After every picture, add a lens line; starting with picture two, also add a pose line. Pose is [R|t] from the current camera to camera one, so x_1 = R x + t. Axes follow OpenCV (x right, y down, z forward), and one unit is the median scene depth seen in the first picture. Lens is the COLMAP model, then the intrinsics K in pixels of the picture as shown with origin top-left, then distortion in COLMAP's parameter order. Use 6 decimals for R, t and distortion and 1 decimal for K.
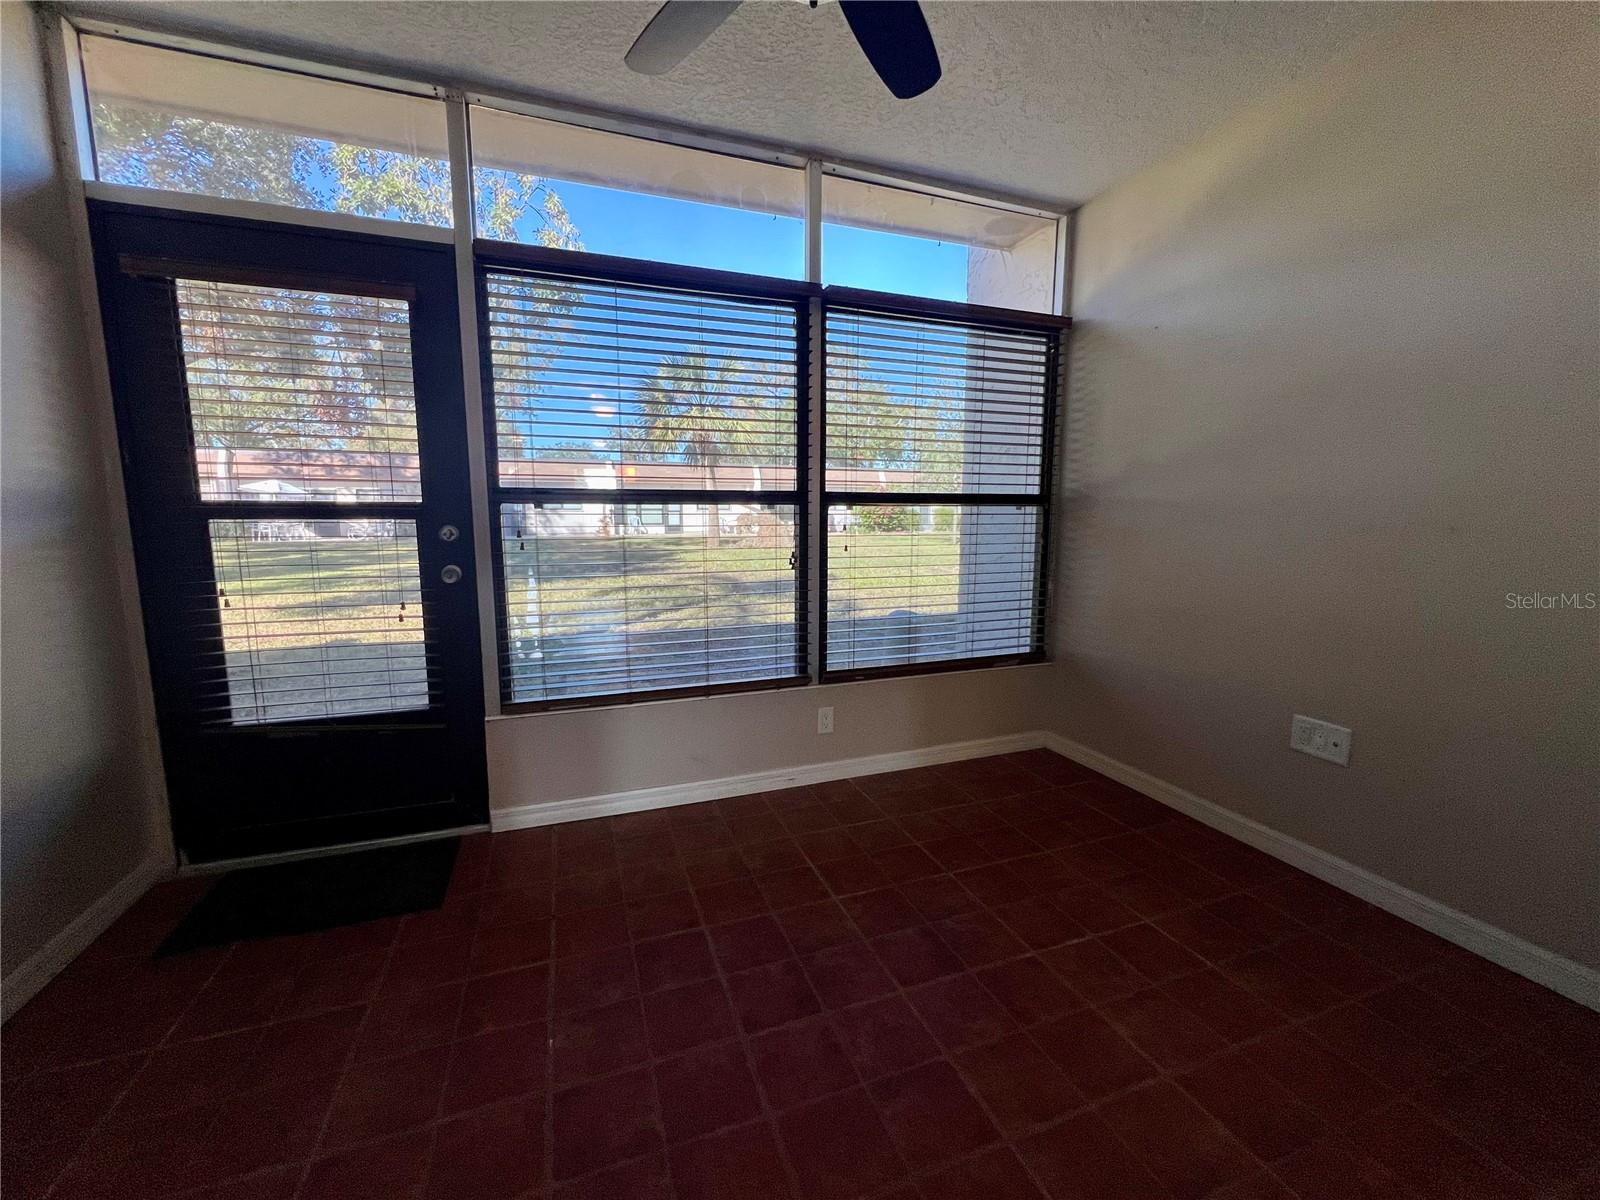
lens RADIAL K [[679.5, 0, 800.0], [0, 679.5, 600.0], [0, 0, 1]] dist [0.002639, 0.000003]
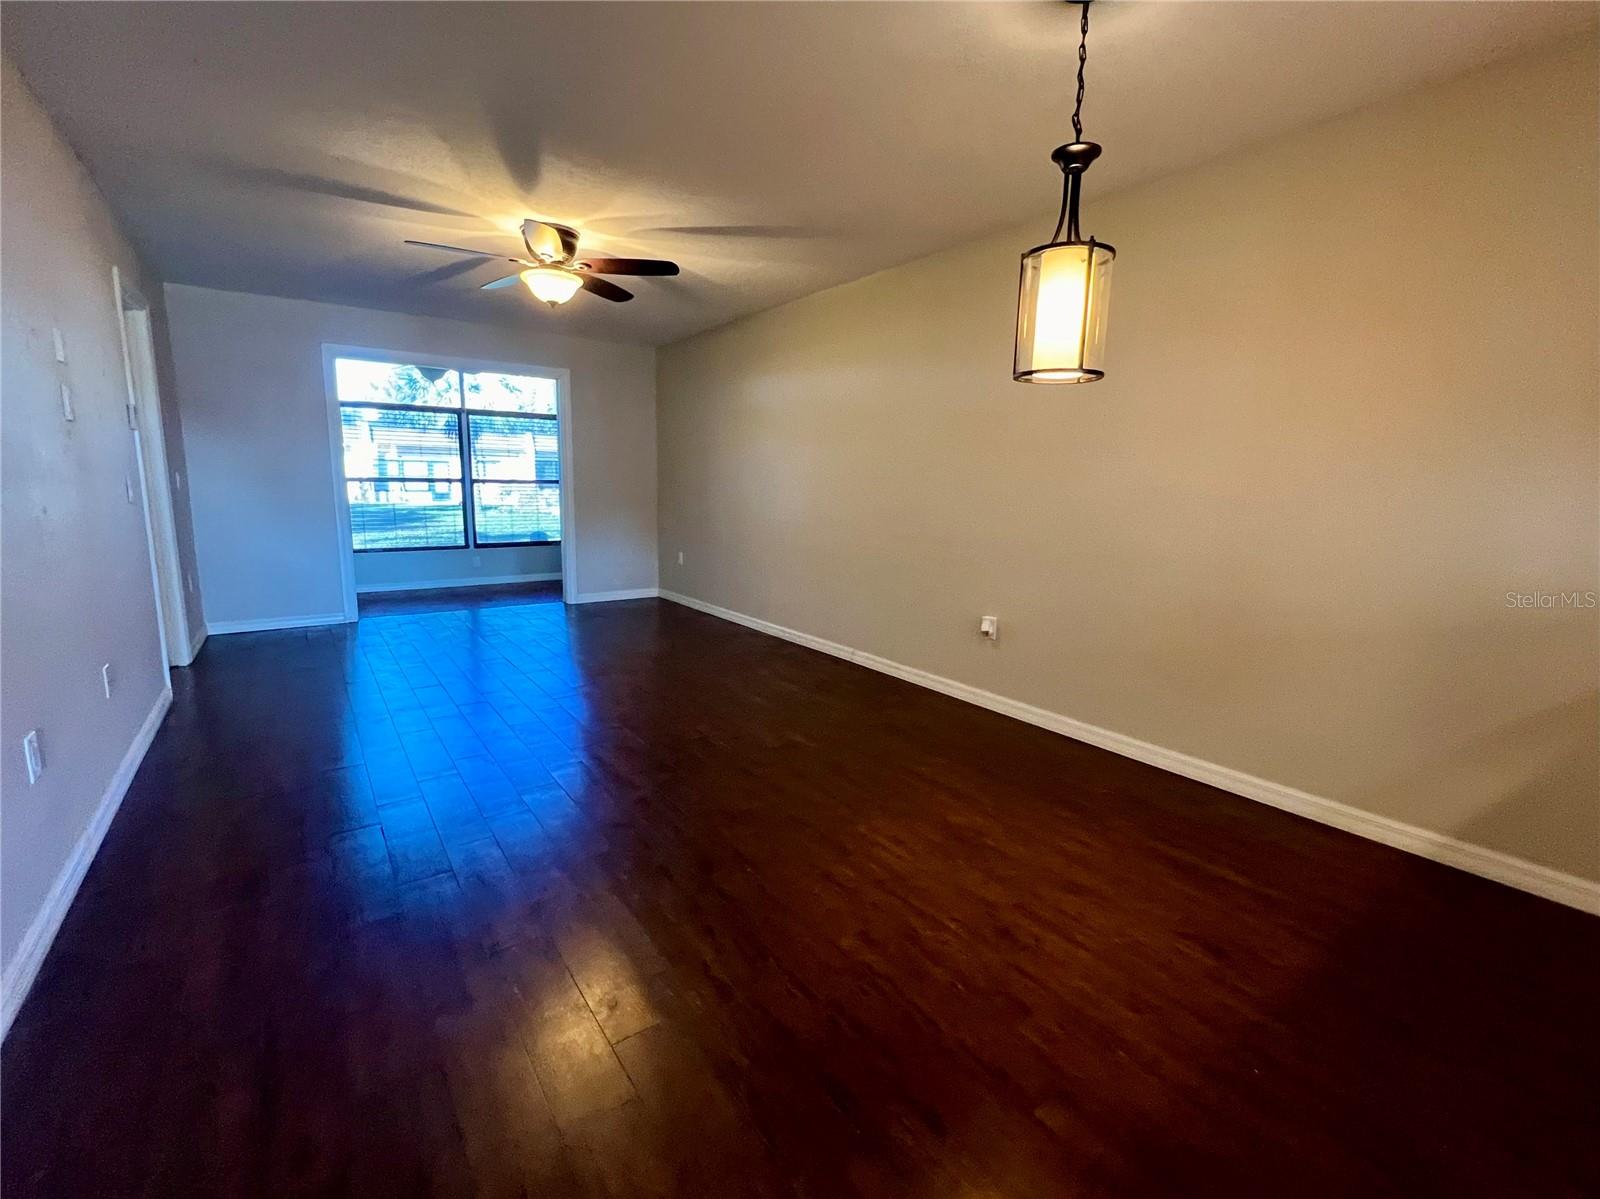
lens RADIAL K [[679.5, 0, 800.0], [0, 679.5, 599.5], [0, 0, 1]] dist [0.002639, 0.000003]
pose [[0.957351, -0.024155, 0.287917, 0.501246], [0.013248, 0.999121, 0.039772, 0.241083], [-0.288624, -0.034262, 0.956829, -2.058774]]
